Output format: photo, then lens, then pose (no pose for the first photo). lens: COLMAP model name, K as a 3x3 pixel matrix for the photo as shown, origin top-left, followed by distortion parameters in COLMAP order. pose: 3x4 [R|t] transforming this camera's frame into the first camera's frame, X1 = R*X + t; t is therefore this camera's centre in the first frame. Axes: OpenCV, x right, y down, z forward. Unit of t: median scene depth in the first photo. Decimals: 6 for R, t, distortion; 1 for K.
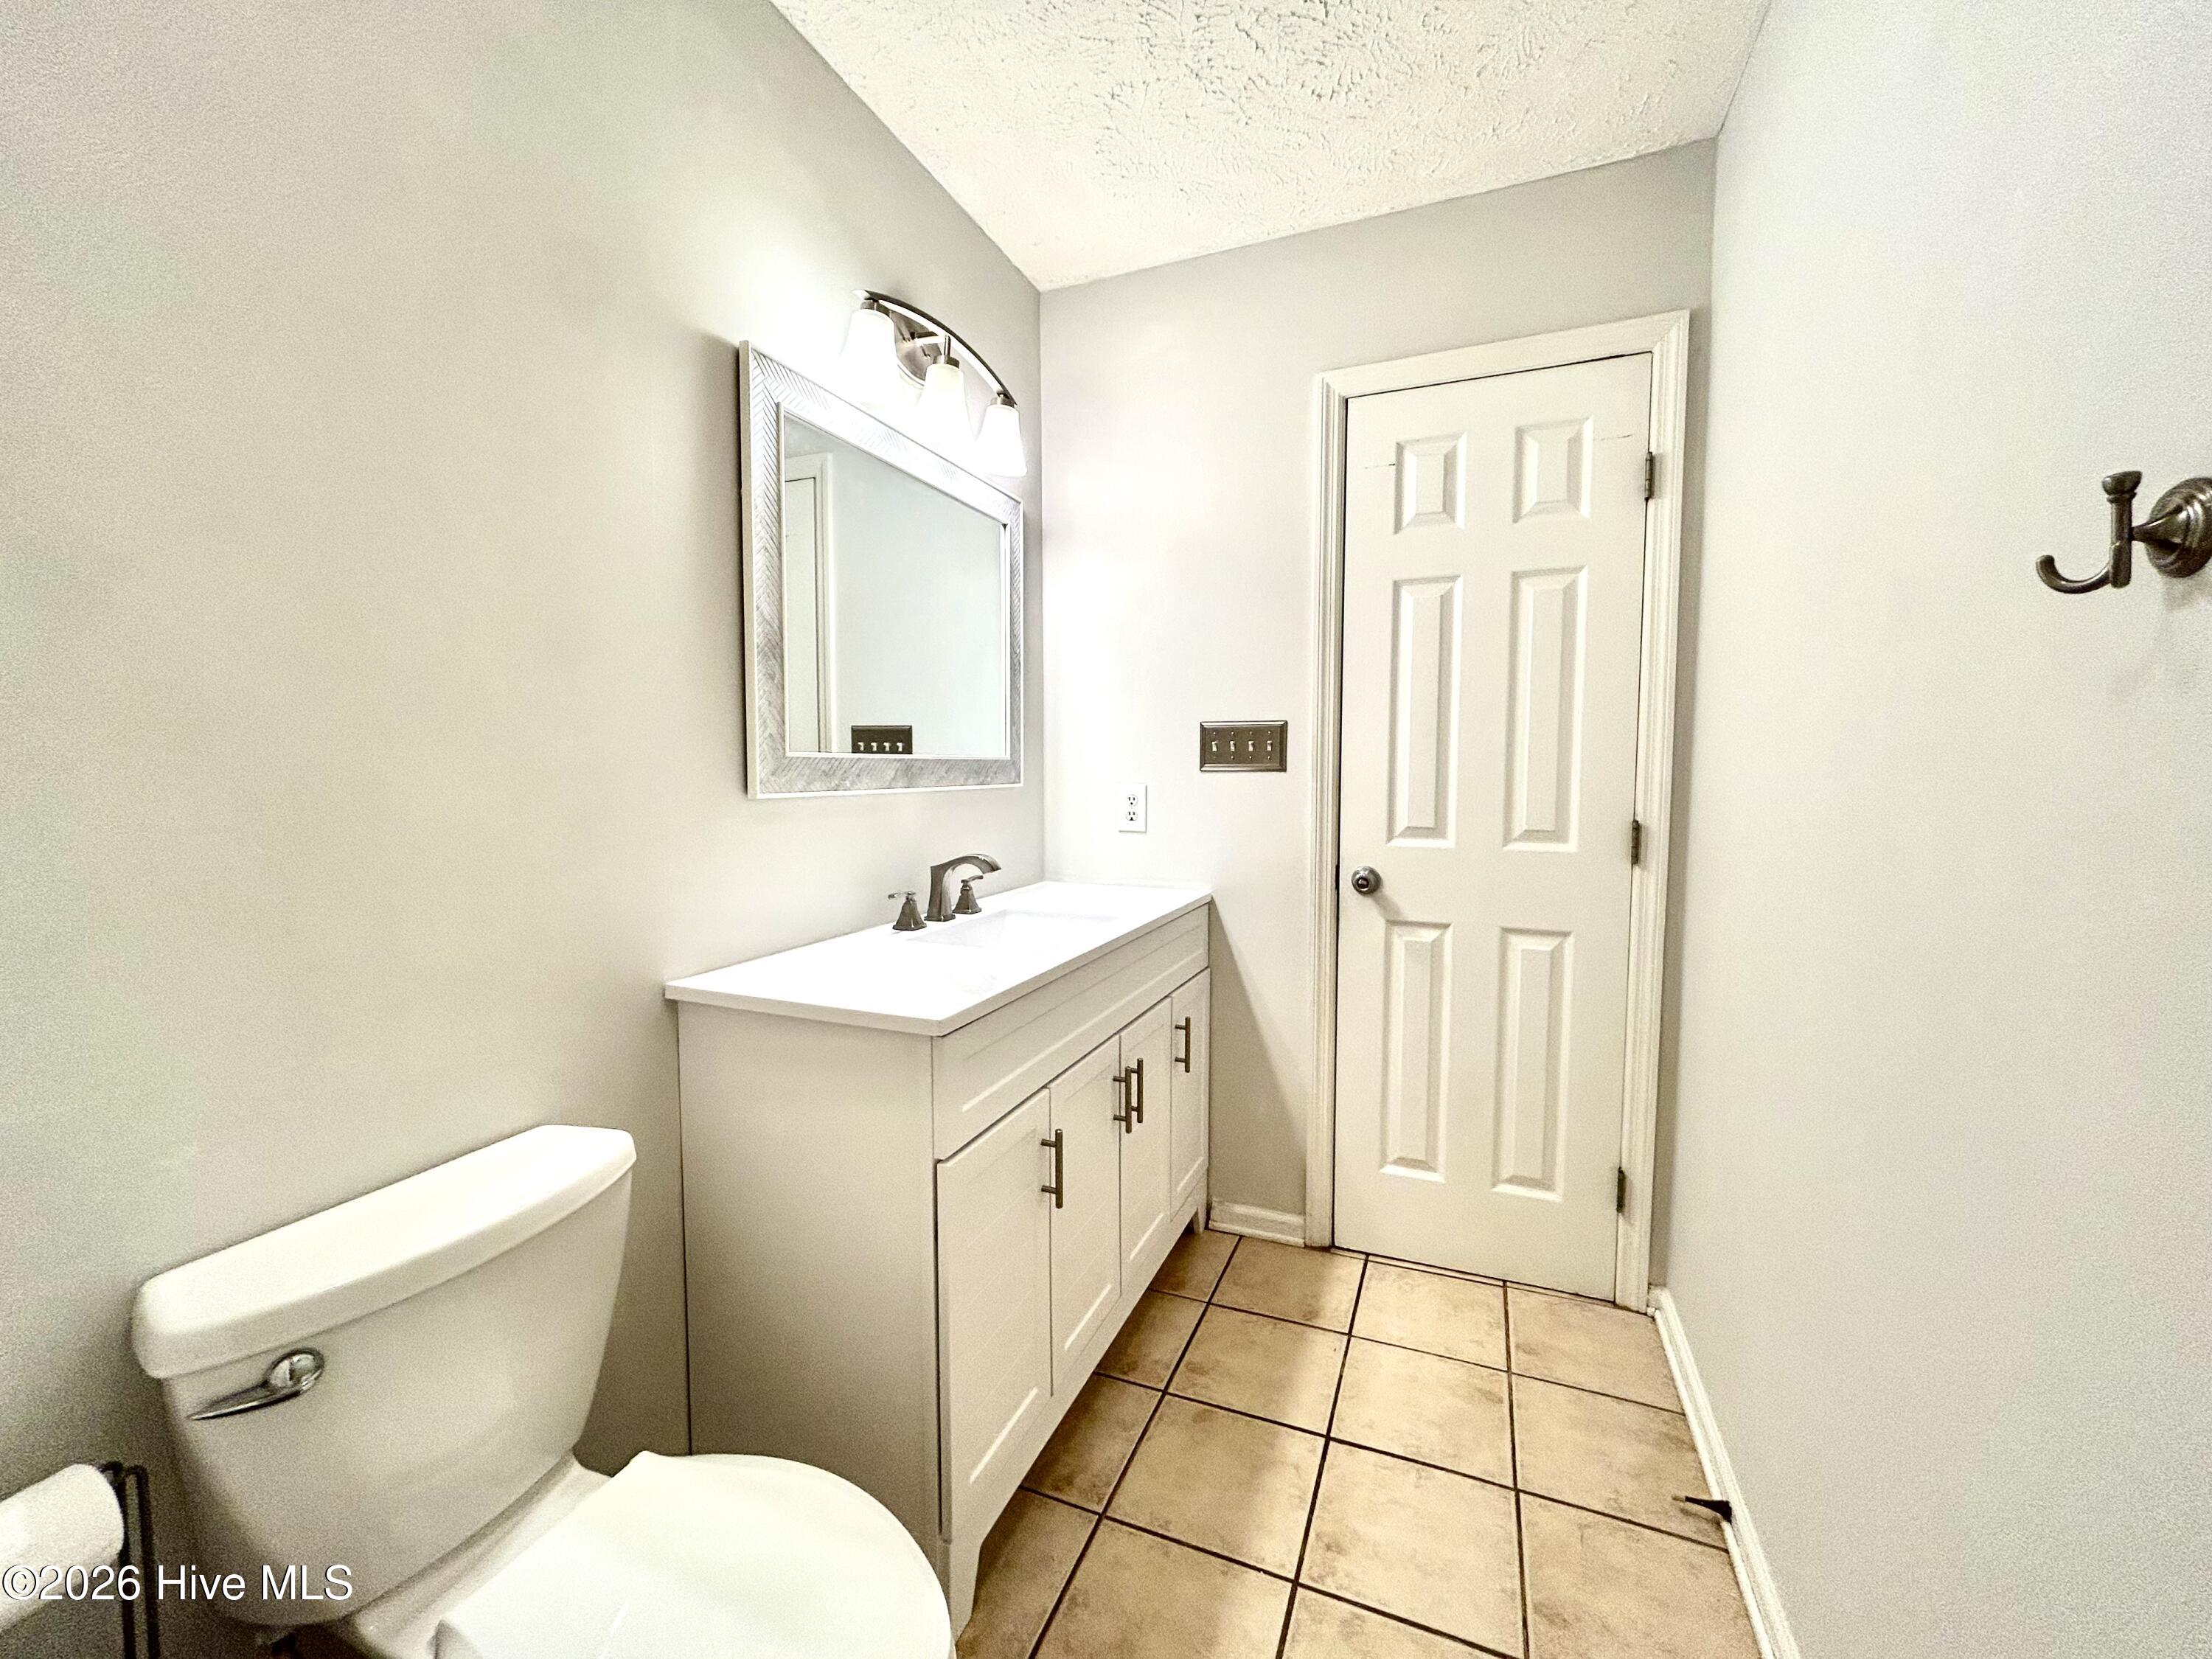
lens RADIAL K [[890.8, 0, 1108.1], [0, 890.8, 824.3], [0, 0, 1]] dist [-0.000021, 0.000465]
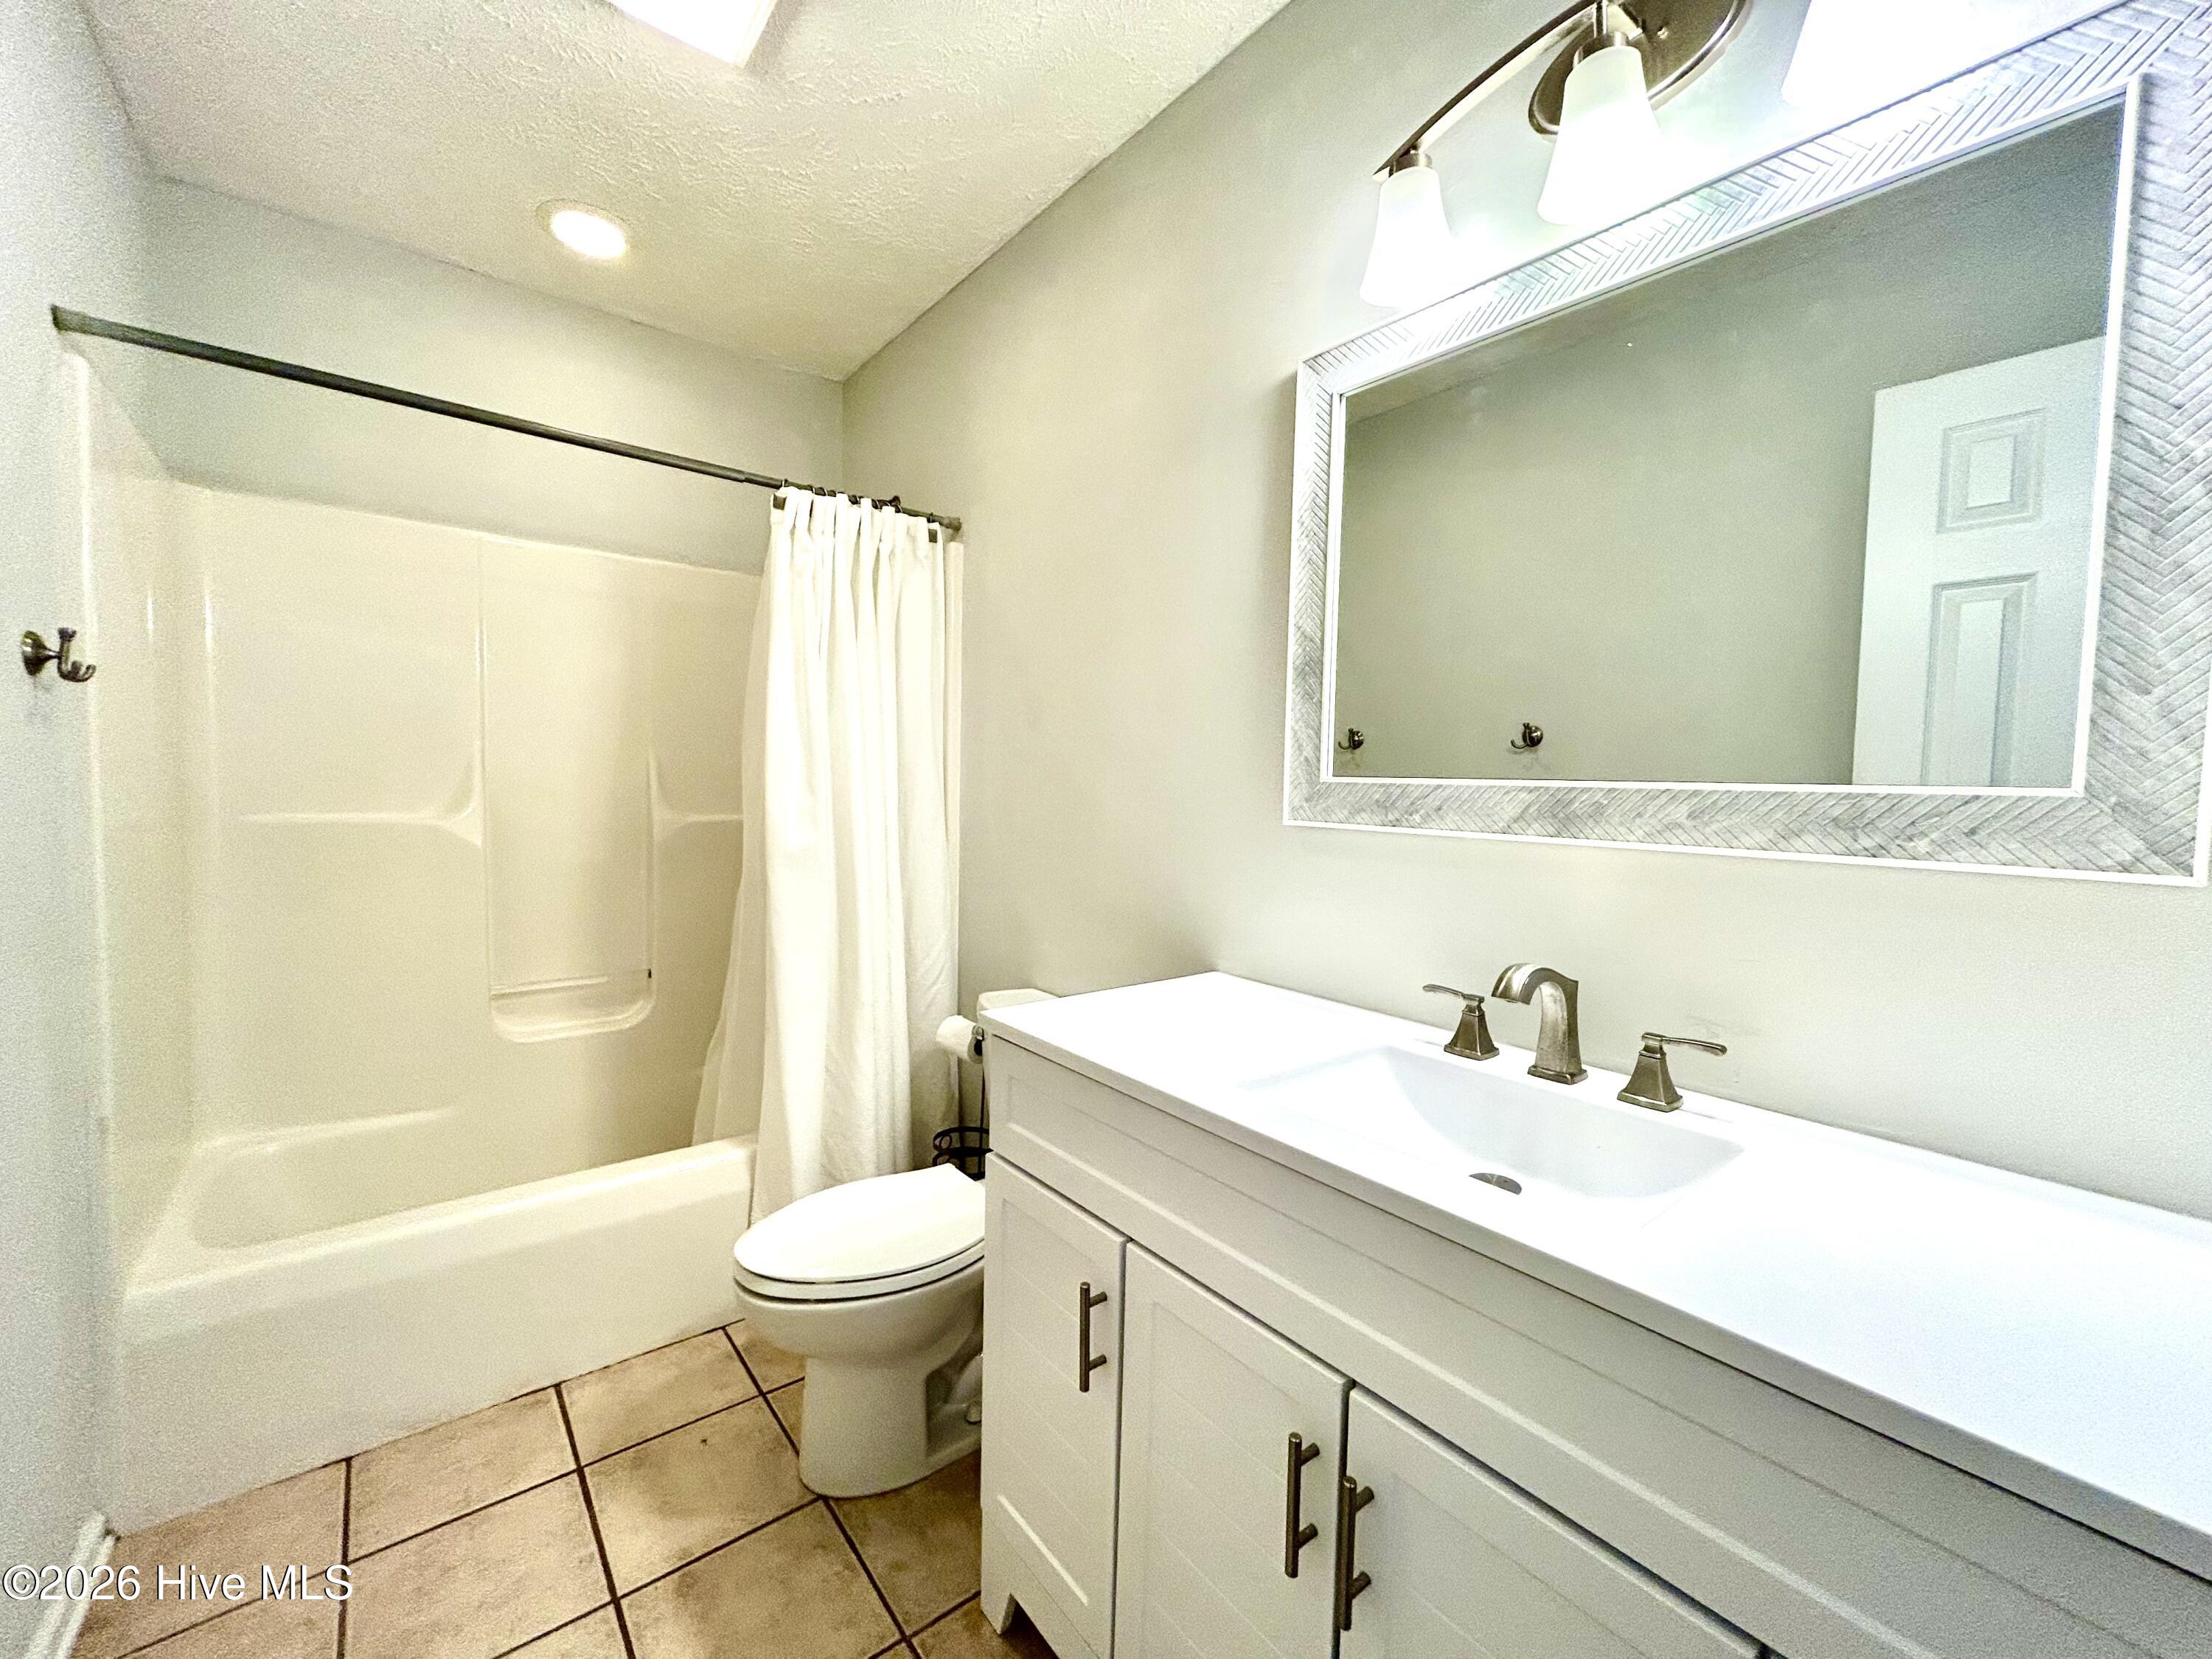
lens RADIAL K [[890.8, 0, 1108.1], [0, 890.8, 824.3], [0, 0, 1]] dist [-0.000021, 0.000465]
pose [[-0.482820, 0.033678, -0.875072, 0.487059], [-0.078768, 0.993540, 0.081697, -0.082232], [0.872170, 0.108373, -0.477048, 1.138773]]
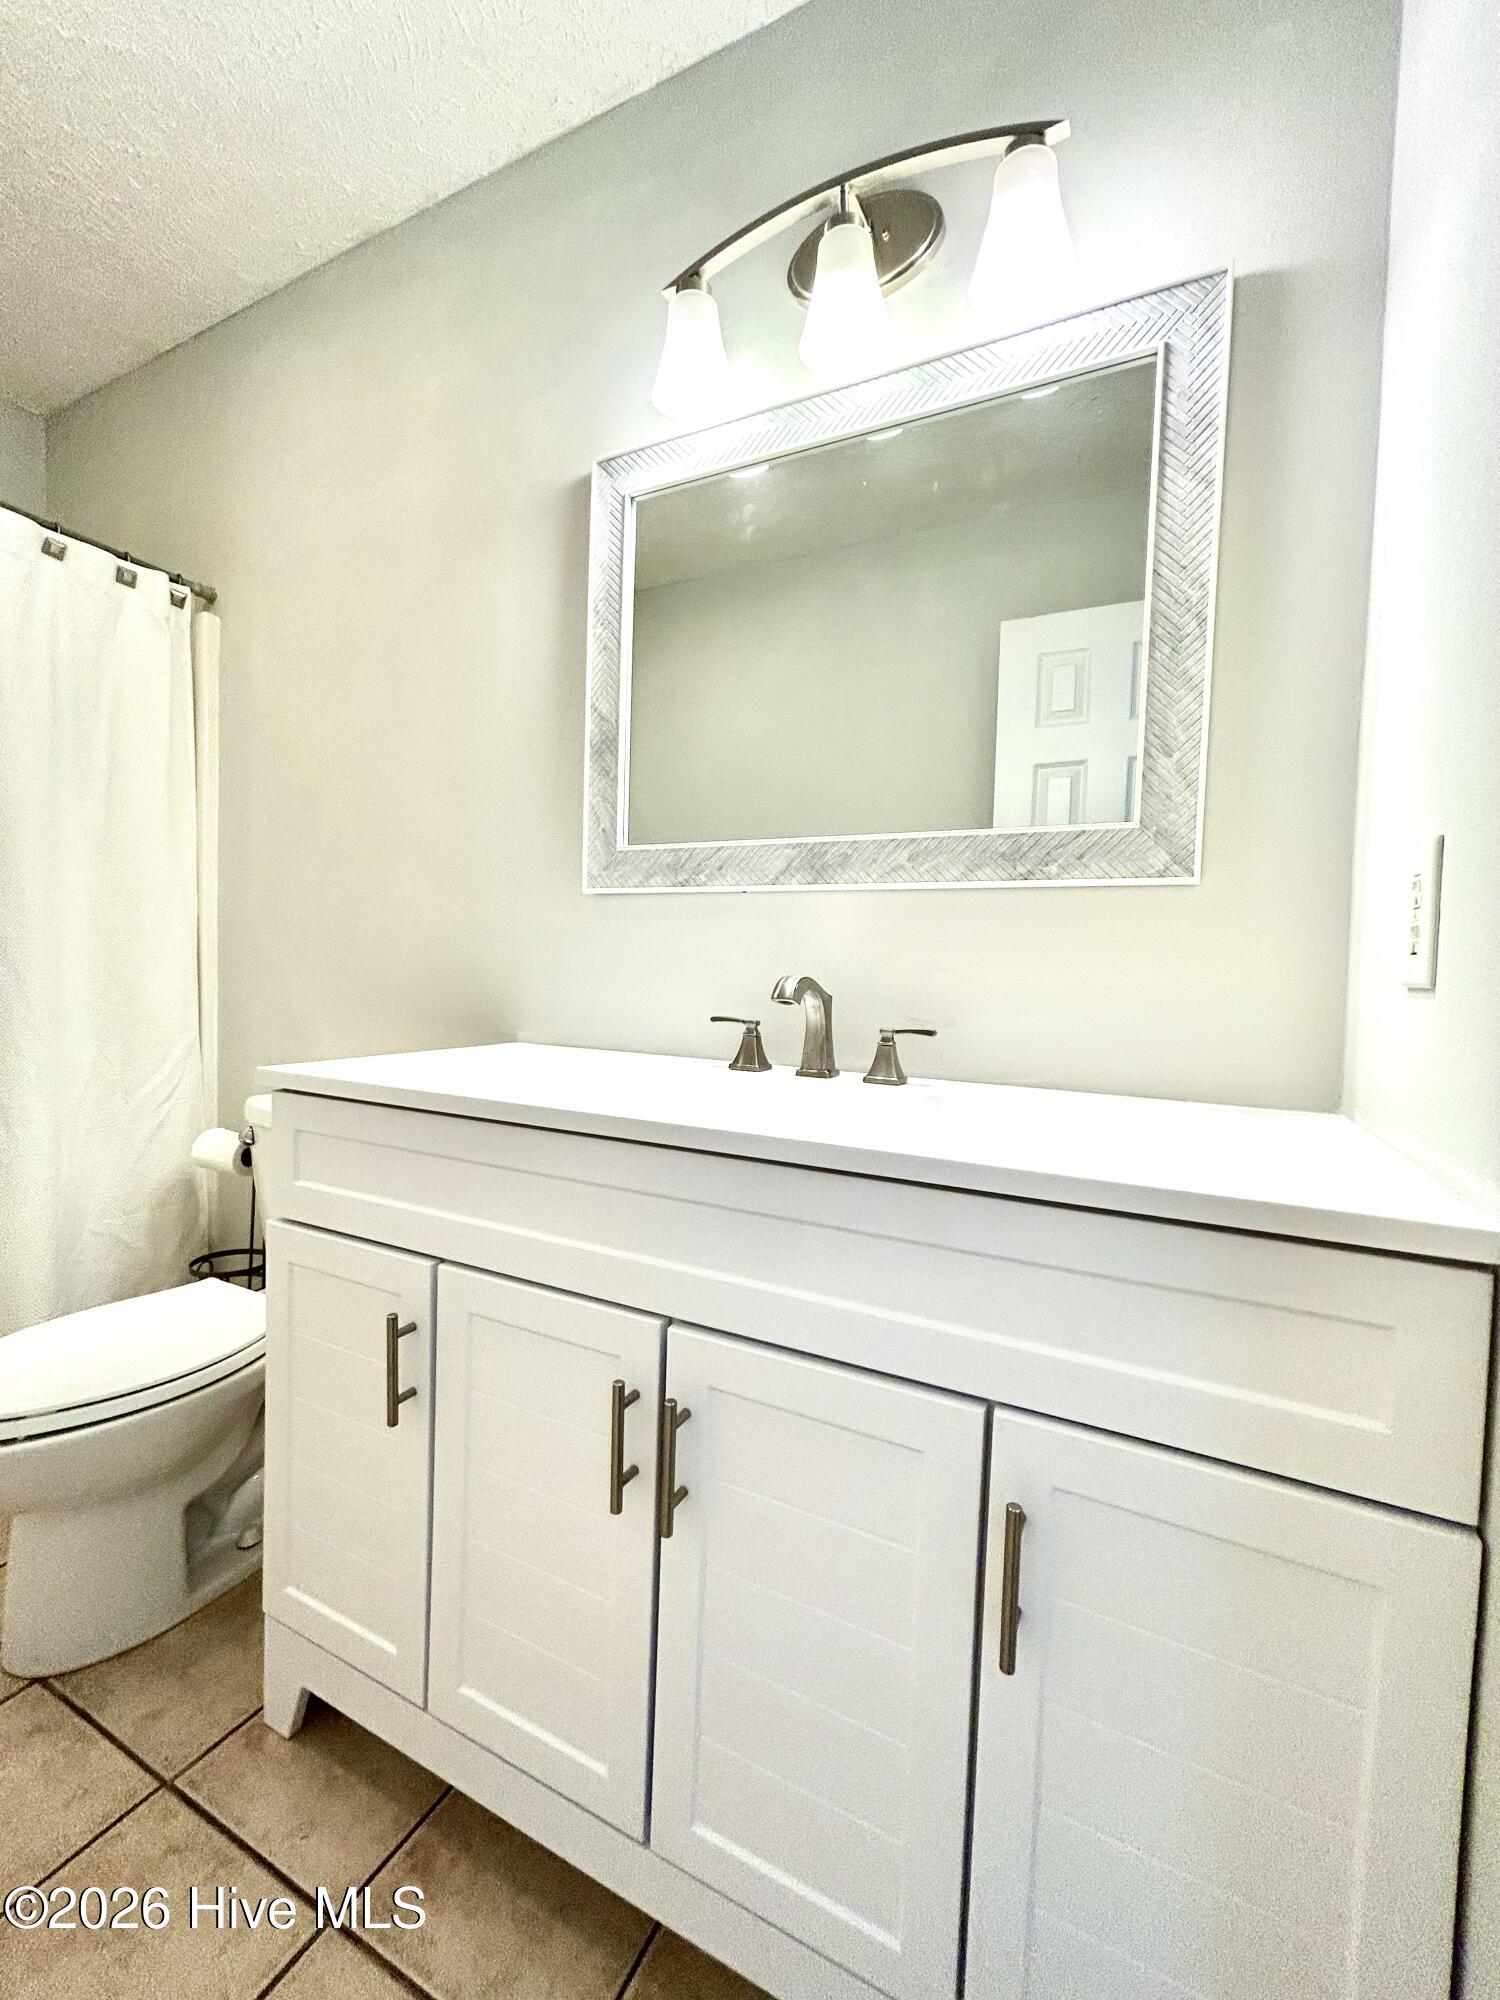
lens RADIAL K [[805.5, 0, 755.4], [0, 805.5, 997.8], [0, 0, 1]] dist [-0.000021, 0.000465]
pose [[-0.070411, 0.036822, -0.996838, 0.476759], [-0.096023, 0.994427, 0.043516, 0.029717], [0.992886, 0.098784, -0.066483, 1.120550]]
